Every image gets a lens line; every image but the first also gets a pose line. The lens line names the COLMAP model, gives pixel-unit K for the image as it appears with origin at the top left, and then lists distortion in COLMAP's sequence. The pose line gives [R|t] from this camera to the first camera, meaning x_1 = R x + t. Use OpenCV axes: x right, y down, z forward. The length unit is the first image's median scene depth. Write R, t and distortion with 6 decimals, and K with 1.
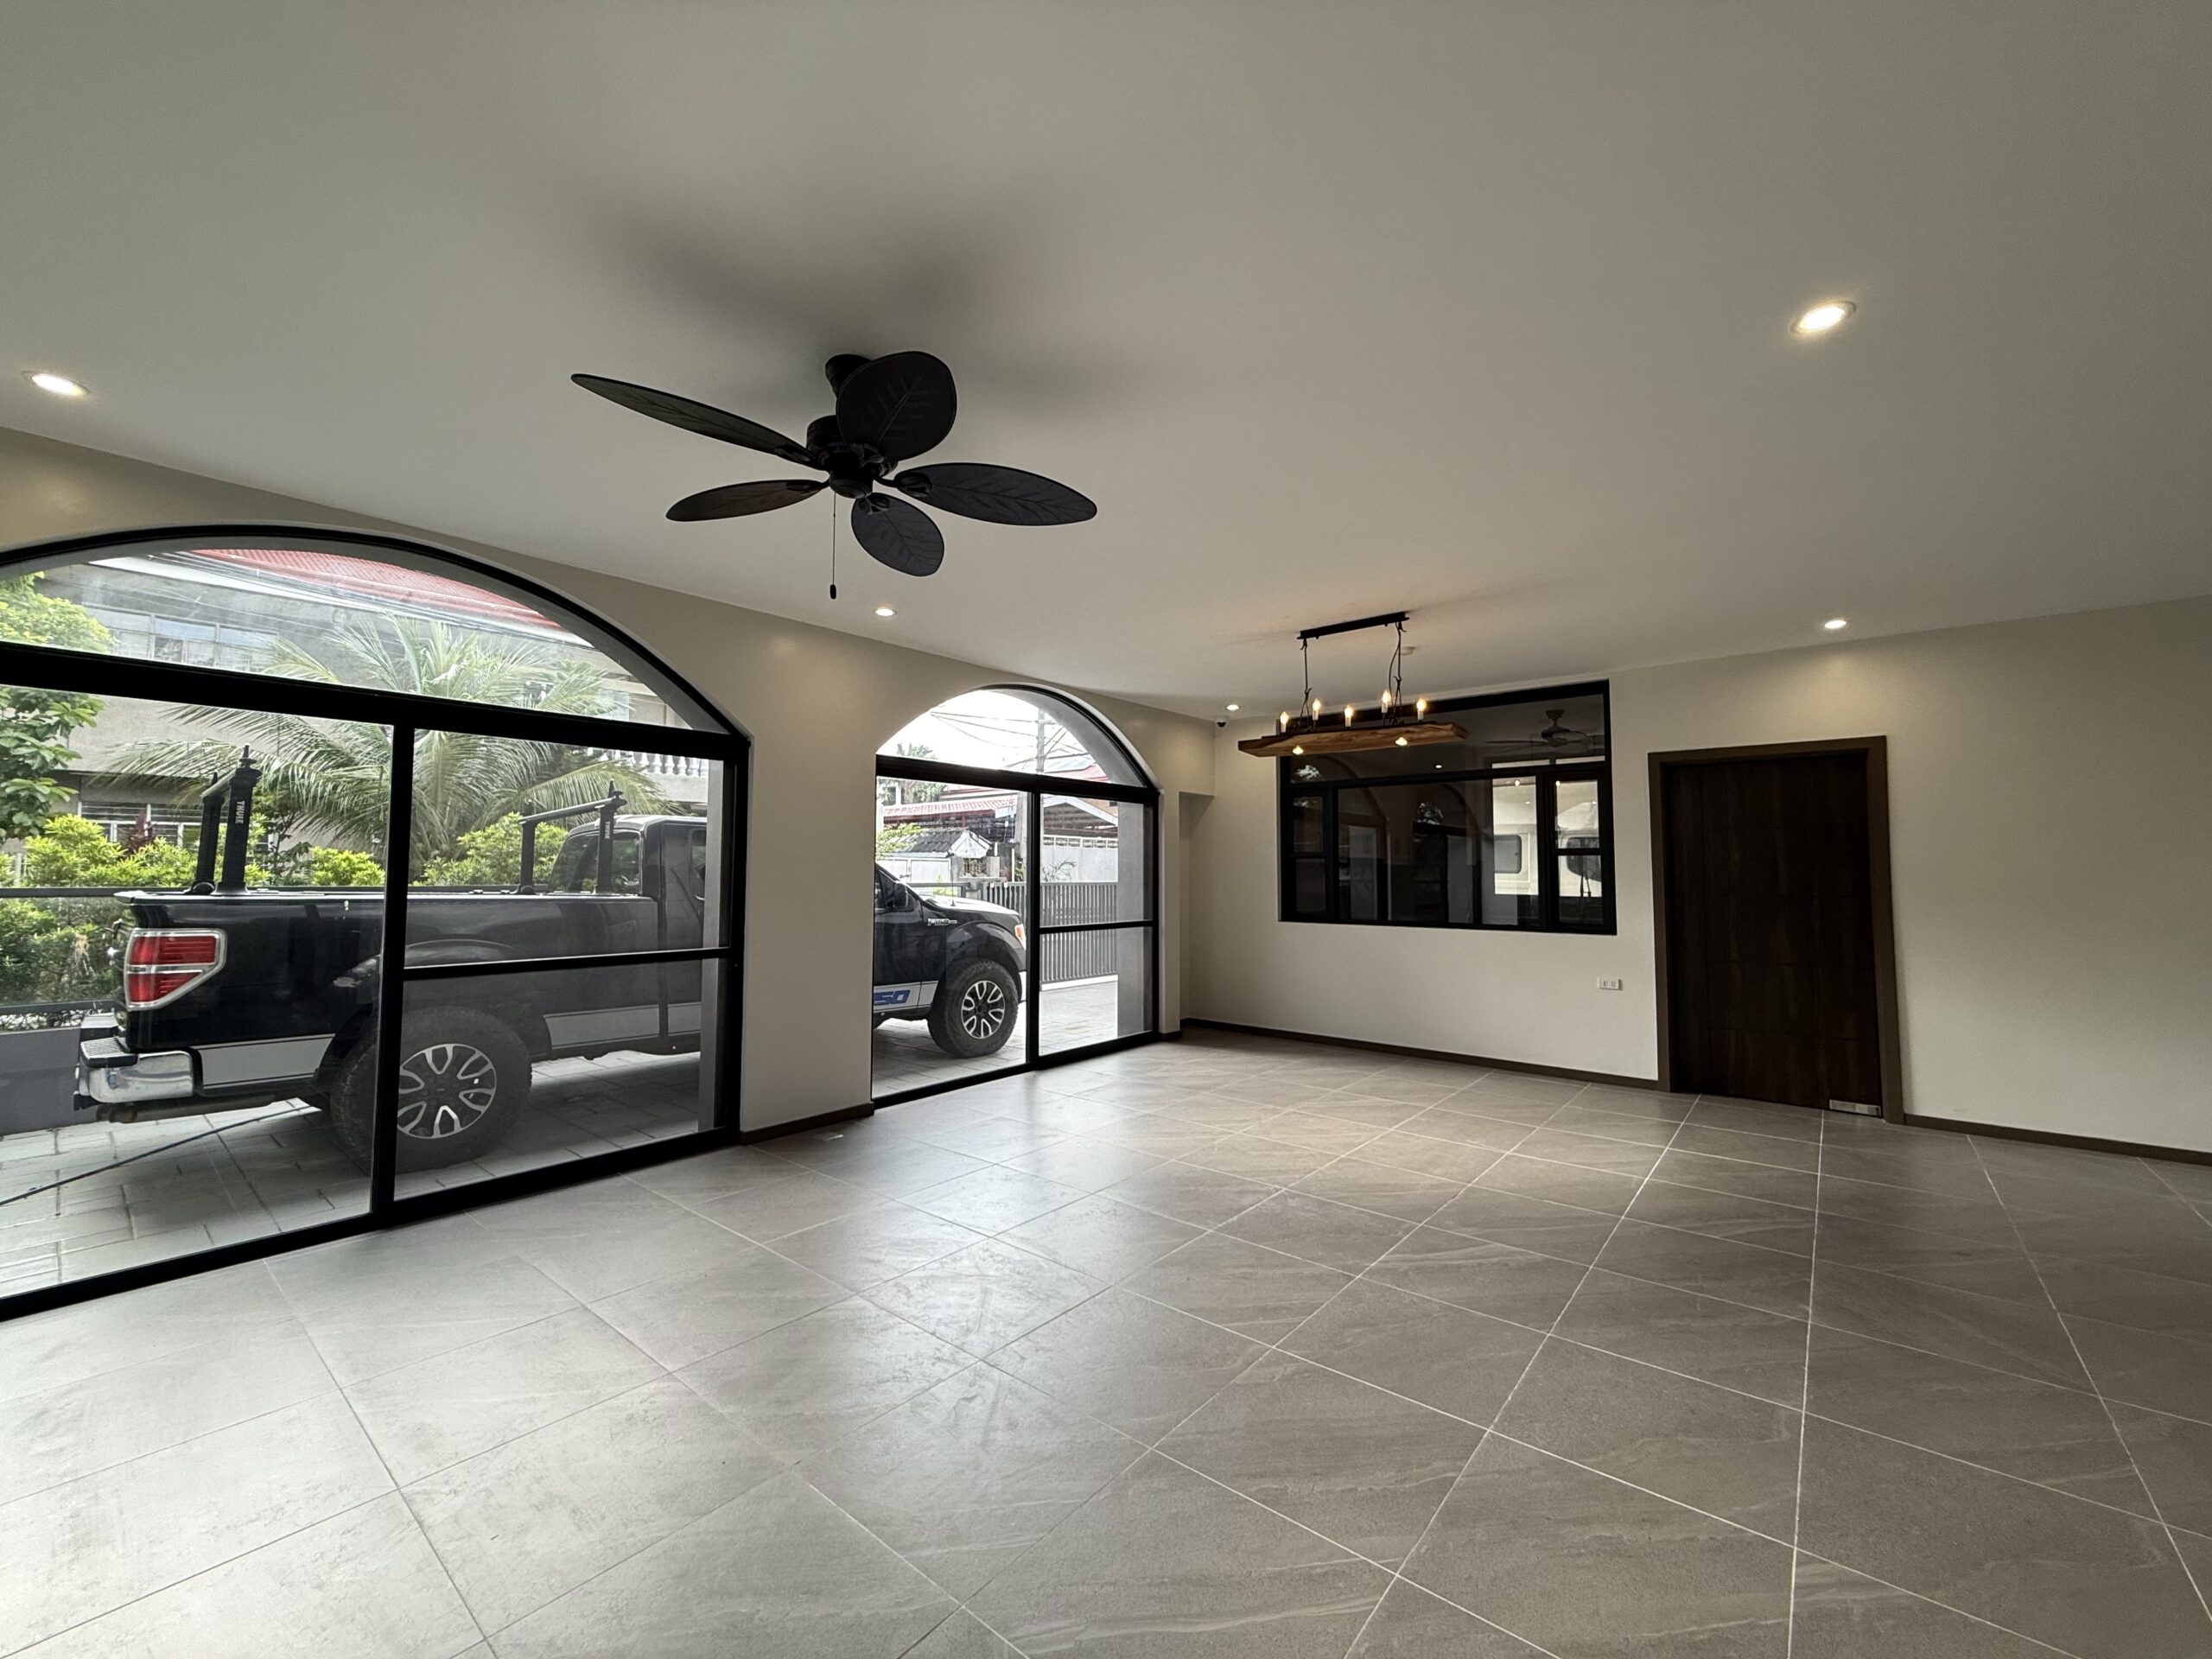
lens RADIAL K [[882.4, 0, 1100.5], [0, 882.4, 827.4], [0, 0, 1]] dist [-0.001591, 0.000821]
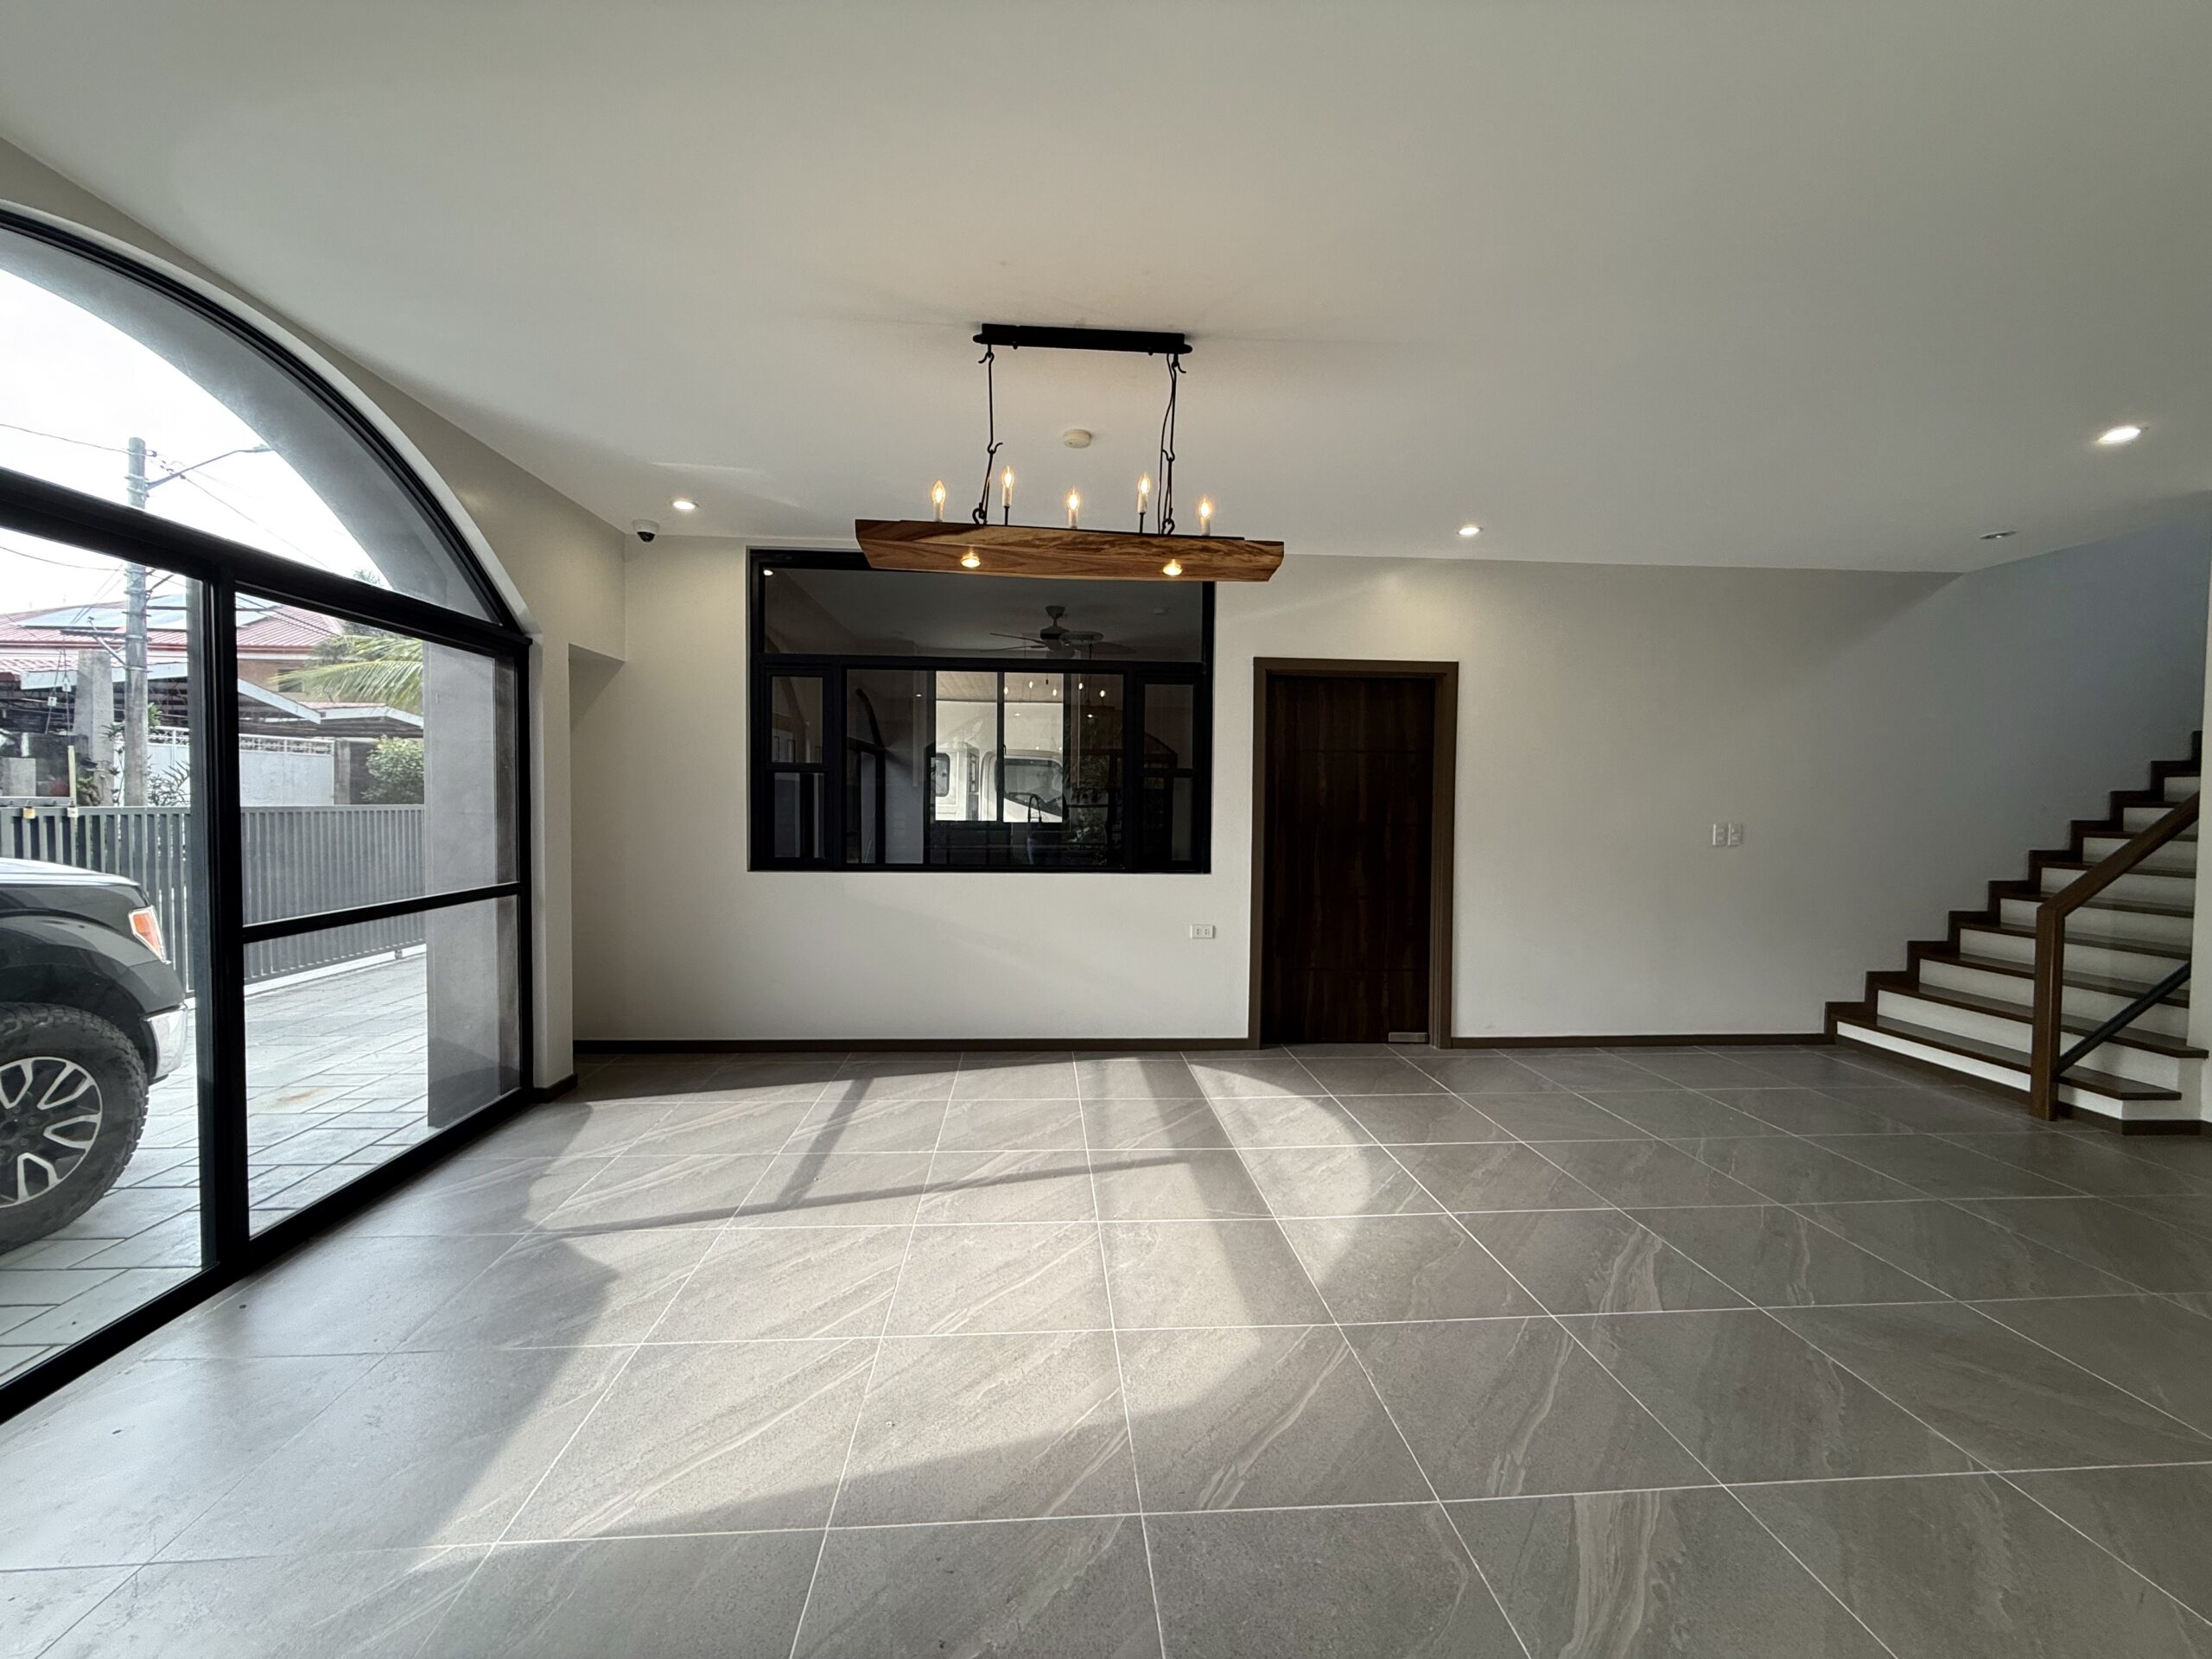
lens RADIAL K [[882.4, 0, 1100.5], [0, 882.4, 827.4], [0, 0, 1]] dist [-0.001591, 0.000821]
pose [[0.719187, -0.017066, 0.694606, -0.080752], [-0.045727, 0.996368, 0.071826, 0.026966], [-0.693310, -0.083418, 0.715795, 0.548203]]
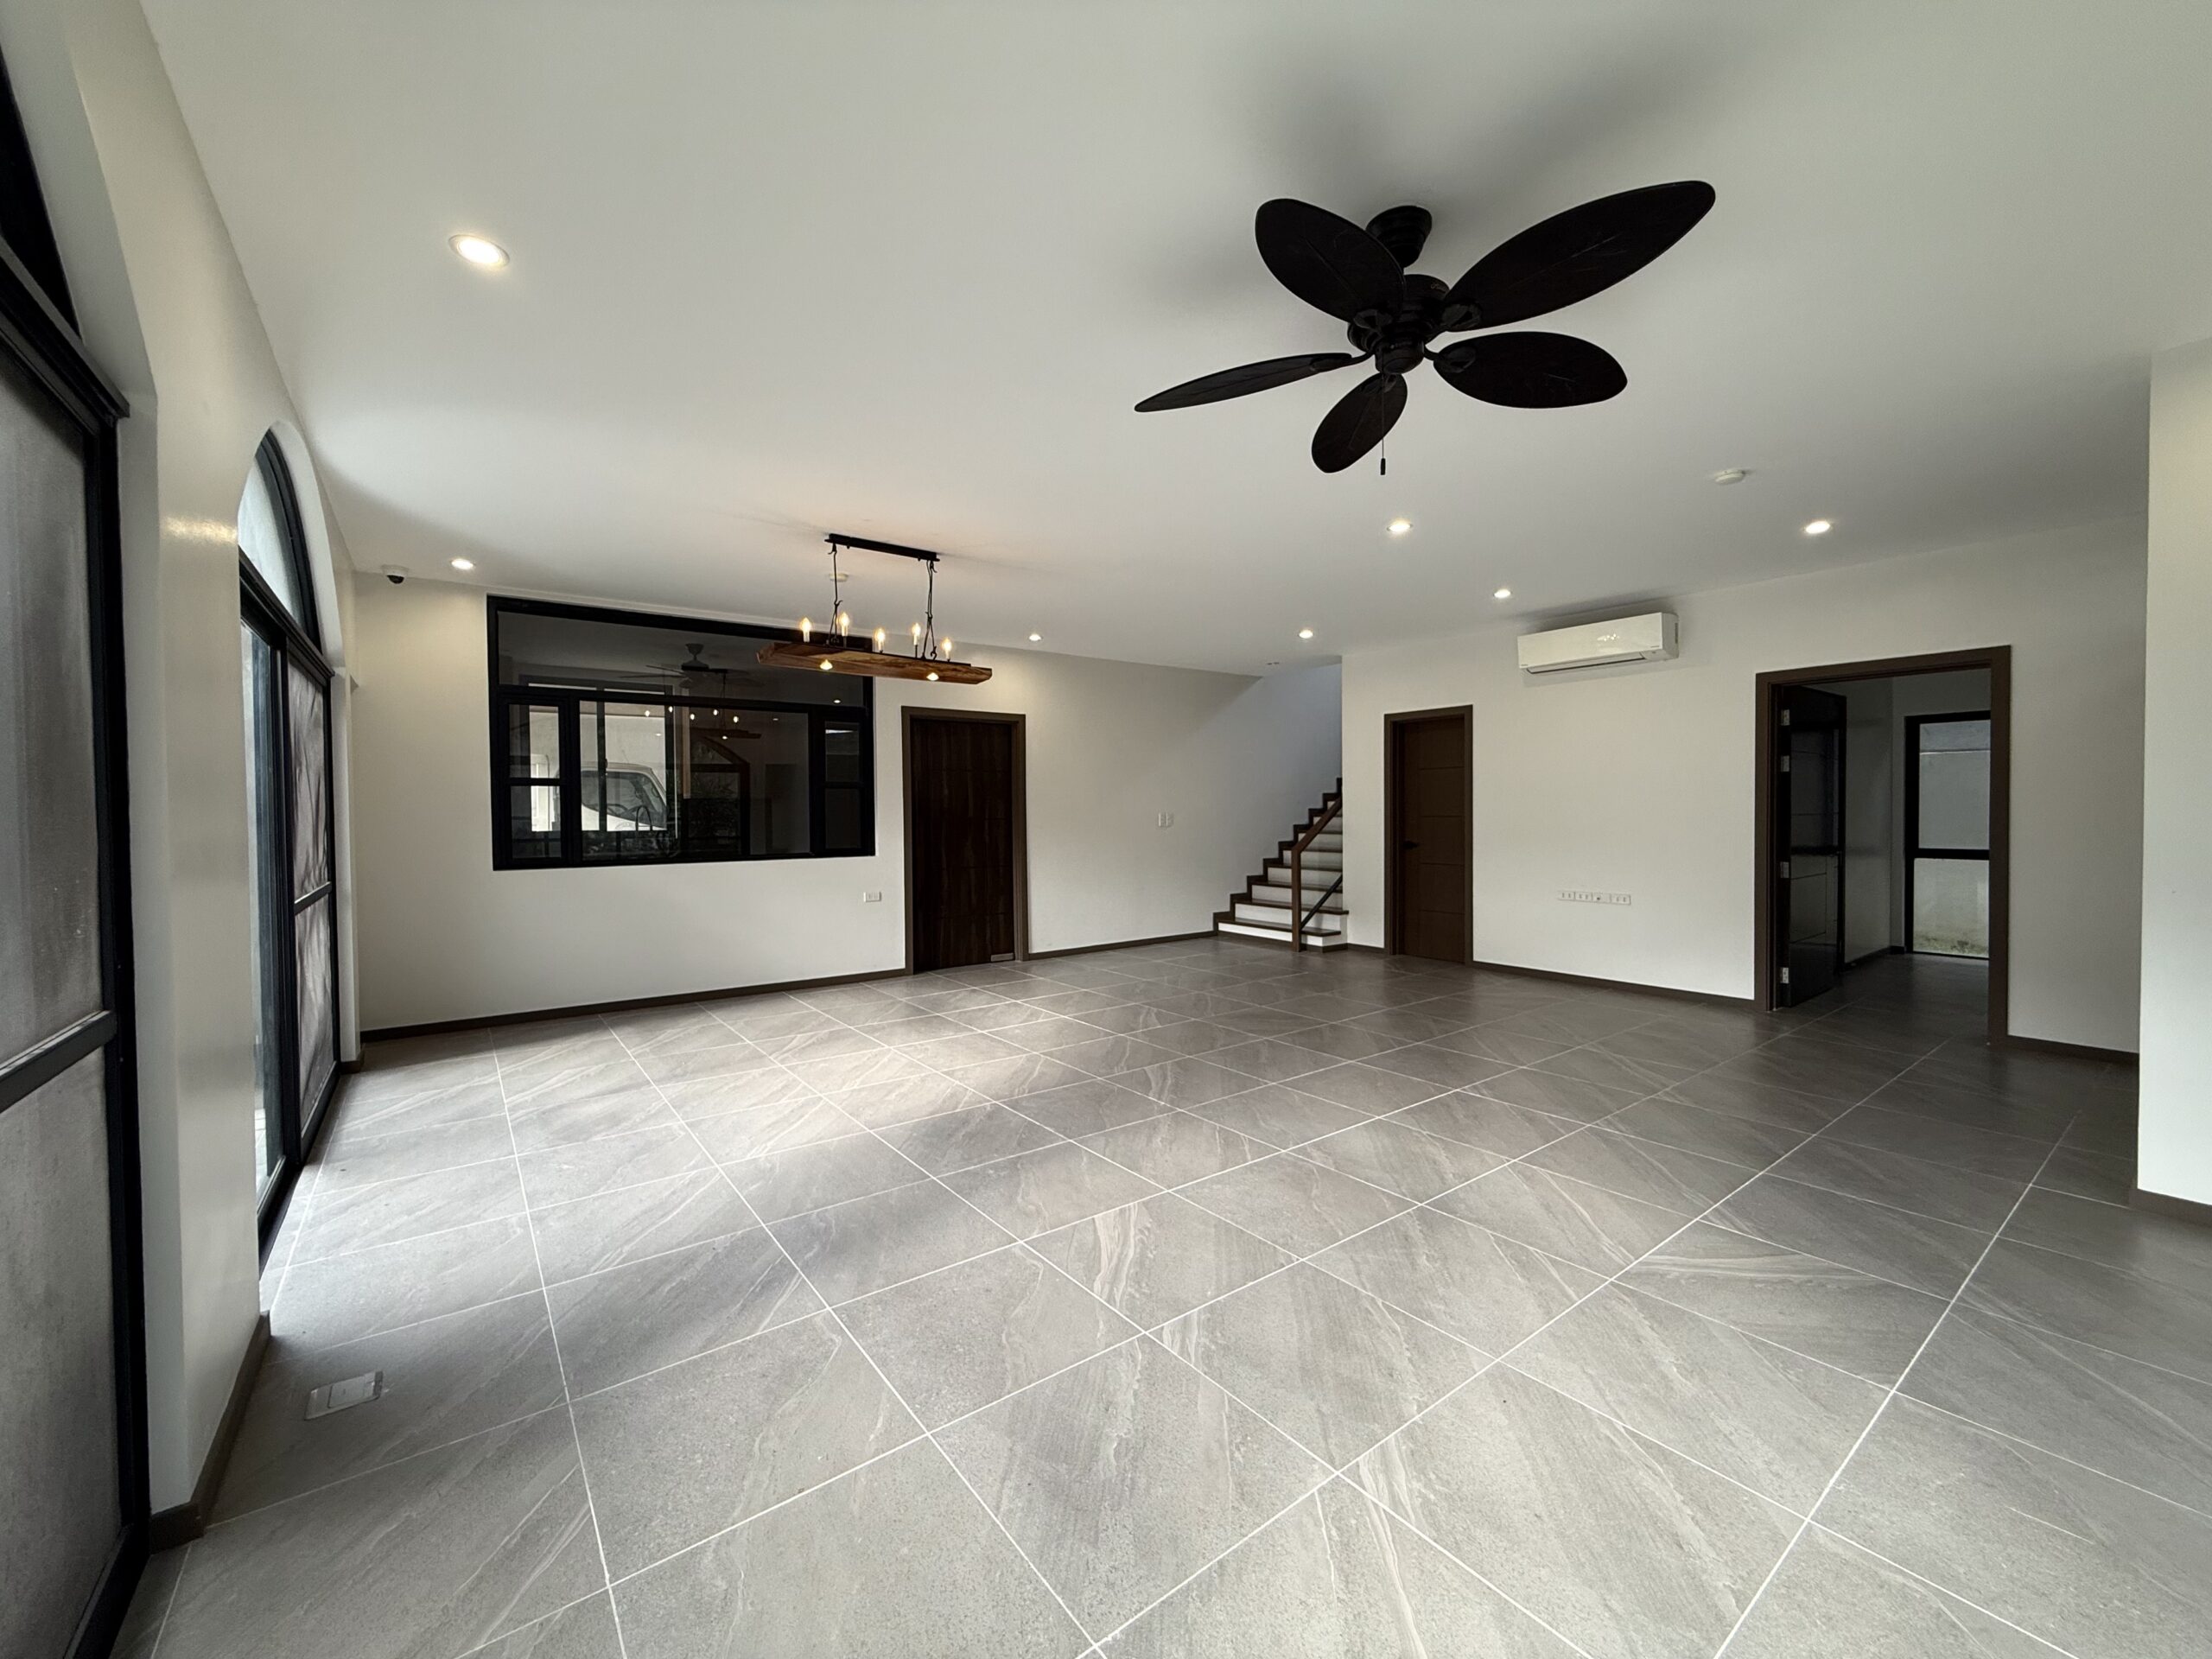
lens RADIAL K [[882.4, 0, 1100.5], [0, 882.4, 827.4], [0, 0, 1]] dist [-0.001591, 0.000821]
pose [[0.233252, -0.023647, 0.972129, -0.577685], [-0.043190, 0.998466, 0.034651, 0.033963], [-0.971457, -0.050068, 0.231873, 0.494129]]
